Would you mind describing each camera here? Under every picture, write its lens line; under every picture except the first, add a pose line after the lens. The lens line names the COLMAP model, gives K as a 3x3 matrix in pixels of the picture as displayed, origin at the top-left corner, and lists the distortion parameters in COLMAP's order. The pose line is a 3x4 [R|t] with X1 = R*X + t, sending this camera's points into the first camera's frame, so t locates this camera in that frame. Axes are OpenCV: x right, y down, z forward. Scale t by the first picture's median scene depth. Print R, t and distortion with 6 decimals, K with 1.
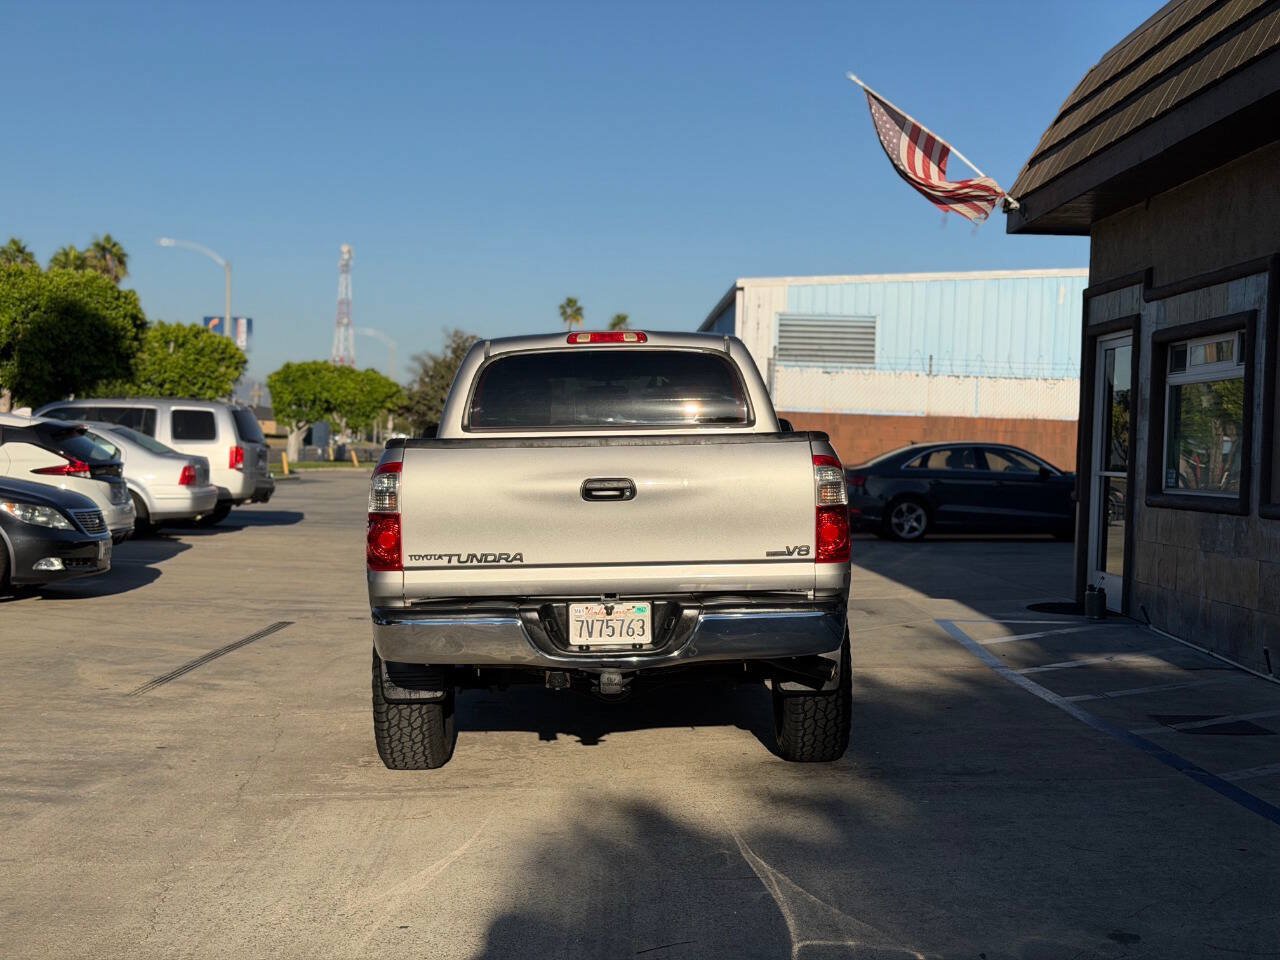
lens RADIAL K [[1790.0, 0, 641.0], [0, 1790.0, 476.7], [0, 0, 1]] dist [0.122412, 0.000000]
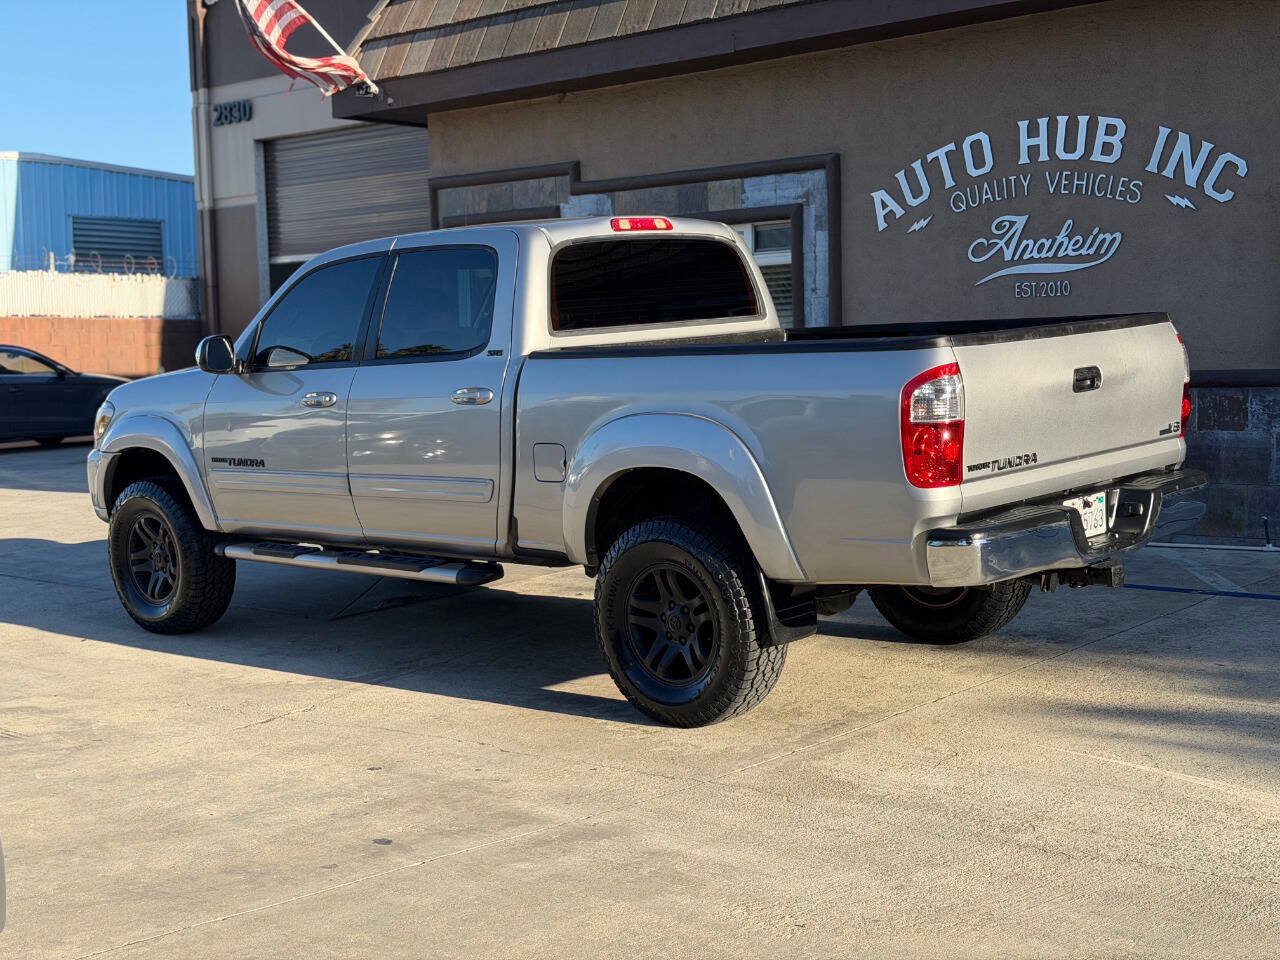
lens RADIAL K [[1790.0, 0, 638.3], [0, 1790.0, 483.8], [0, 0, 1]] dist [0.122412, 0.000000]
pose [[0.690208, -0.099853, 0.716688, -0.220244], [0.055263, 0.994814, 0.085382, -0.008259], [-0.721498, -0.019325, 0.692147, 0.123472]]
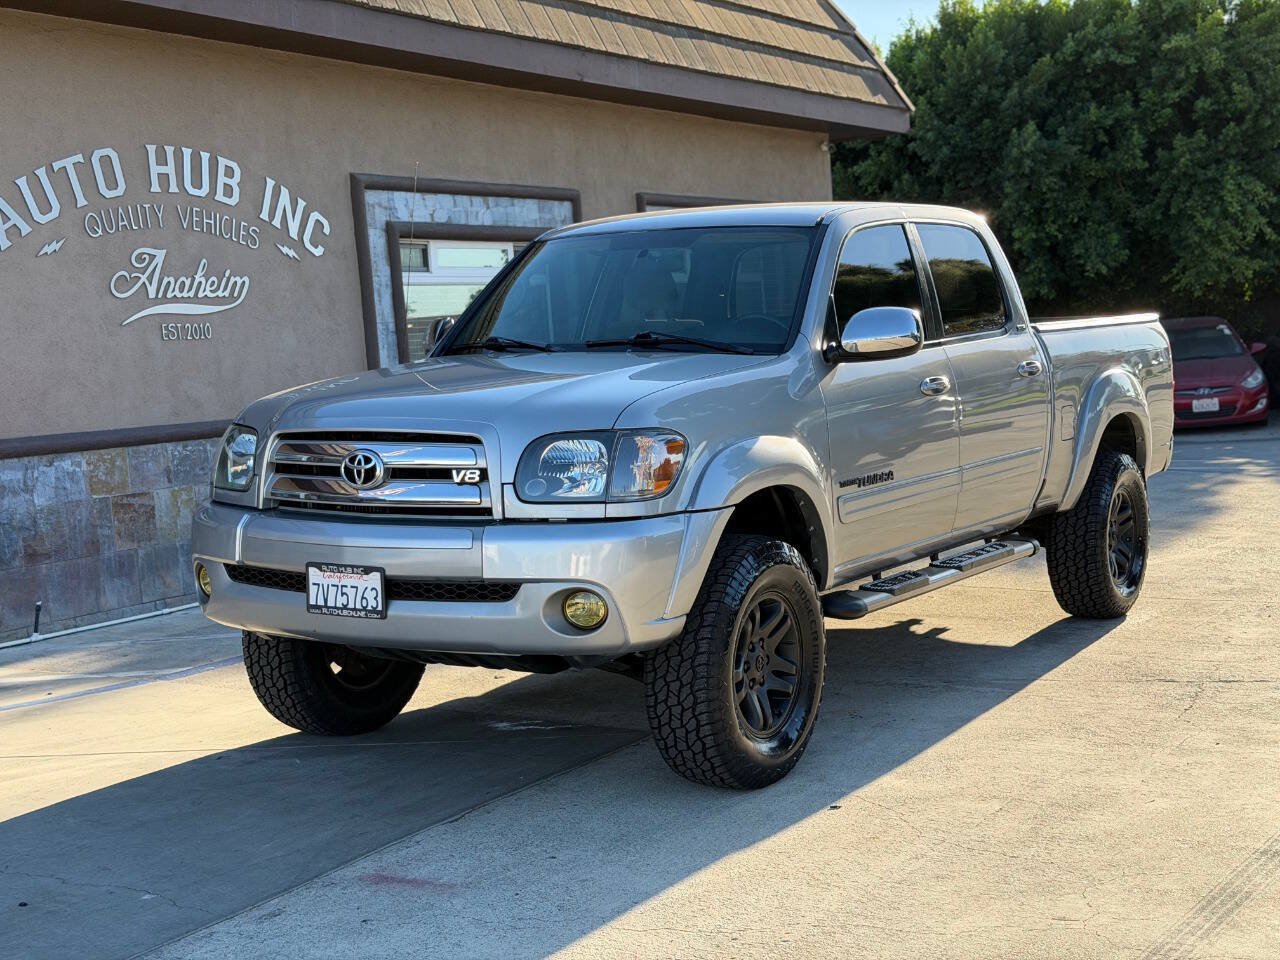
lens RADIAL K [[1790.0, 0, 647.3], [0, 1790.0, 472.6], [0, 0, 1]] dist [0.122412, 0.000000]
pose [[-0.840906, -0.006904, 0.541138, -0.143449], [0.052526, 0.994157, 0.094306, -0.013384], [-0.538627, 0.107727, -0.835629, 0.604865]]
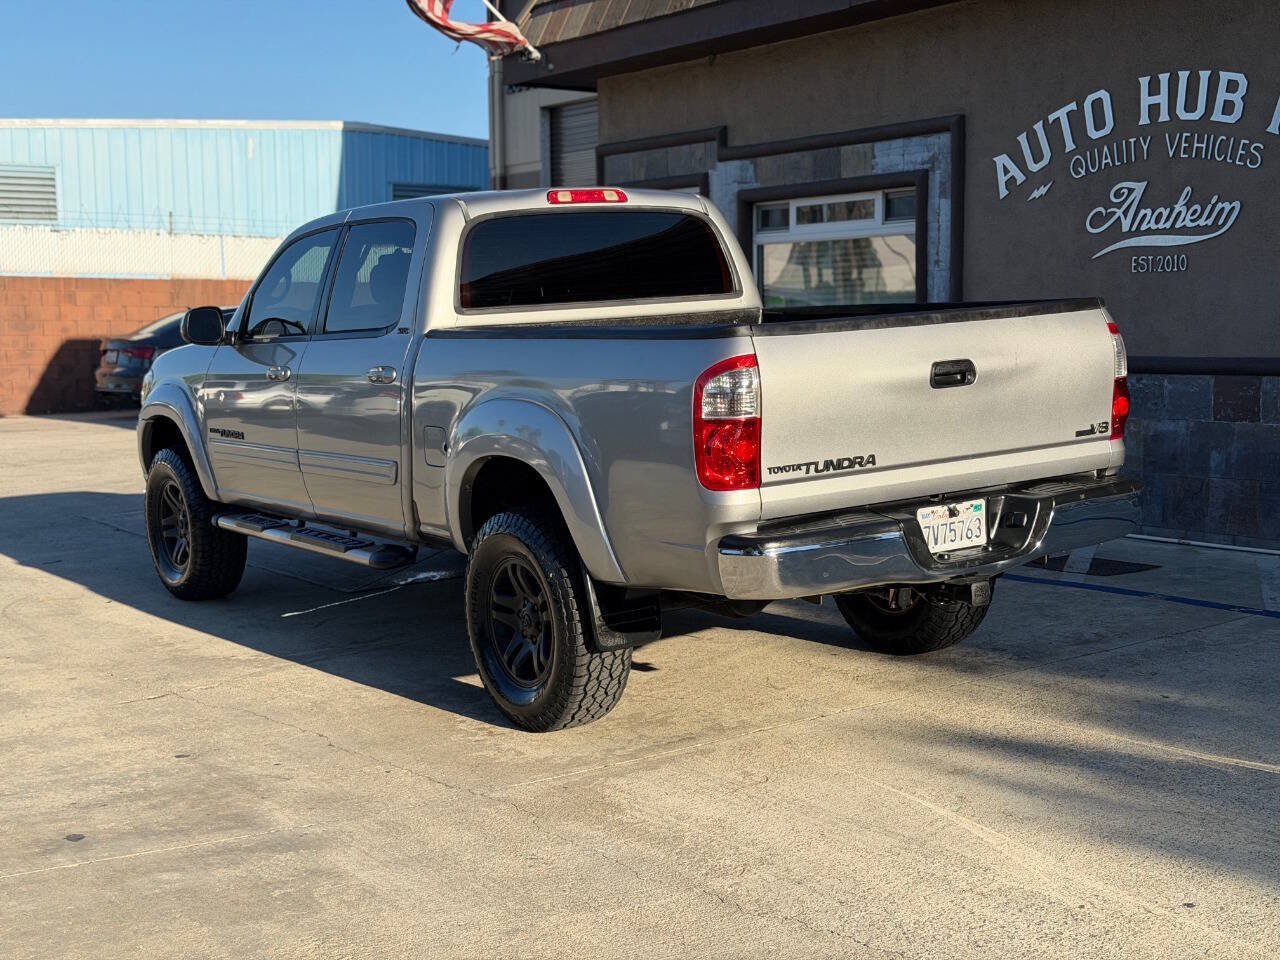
lens RADIAL K [[1790.0, 0, 647.5], [0, 1790.0, 488.2], [0, 0, 1]] dist [0.122412, 0.000000]
pose [[0.832942, -0.089556, 0.546065, -0.153989], [0.042849, 0.994293, 0.097705, -0.007211], [-0.551698, -0.057985, 0.832026, 0.087550]]
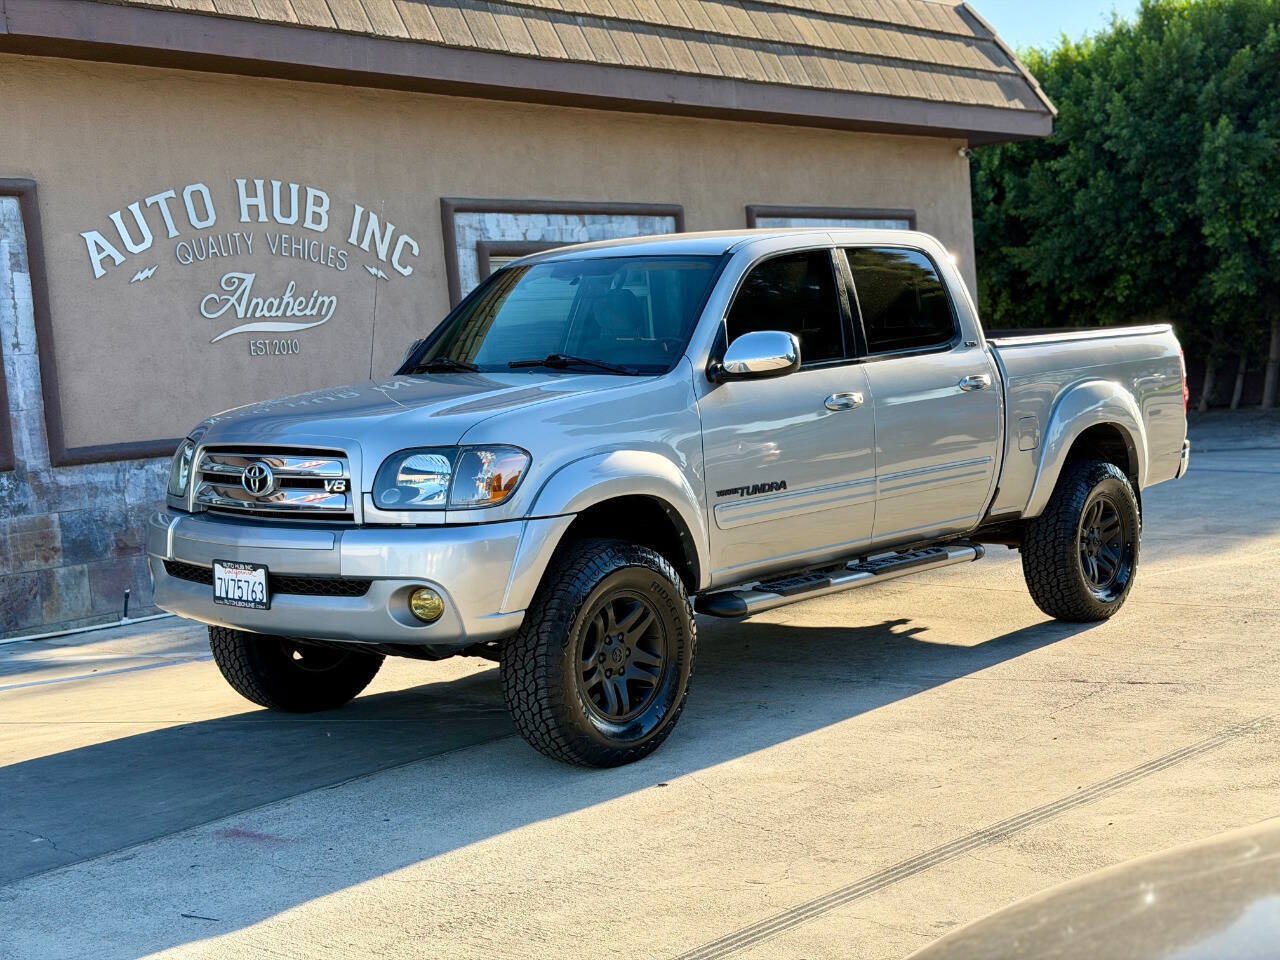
lens RADIAL K [[1790.0, 0, 648.8], [0, 1790.0, 480.7], [0, 0, 1]] dist [0.122412, 0.000000]
pose [[-0.745355, -0.015108, 0.666496, -0.199349], [0.062169, 0.993812, 0.092051, -0.014425], [-0.663763, 0.110046, -0.739803, 0.591749]]
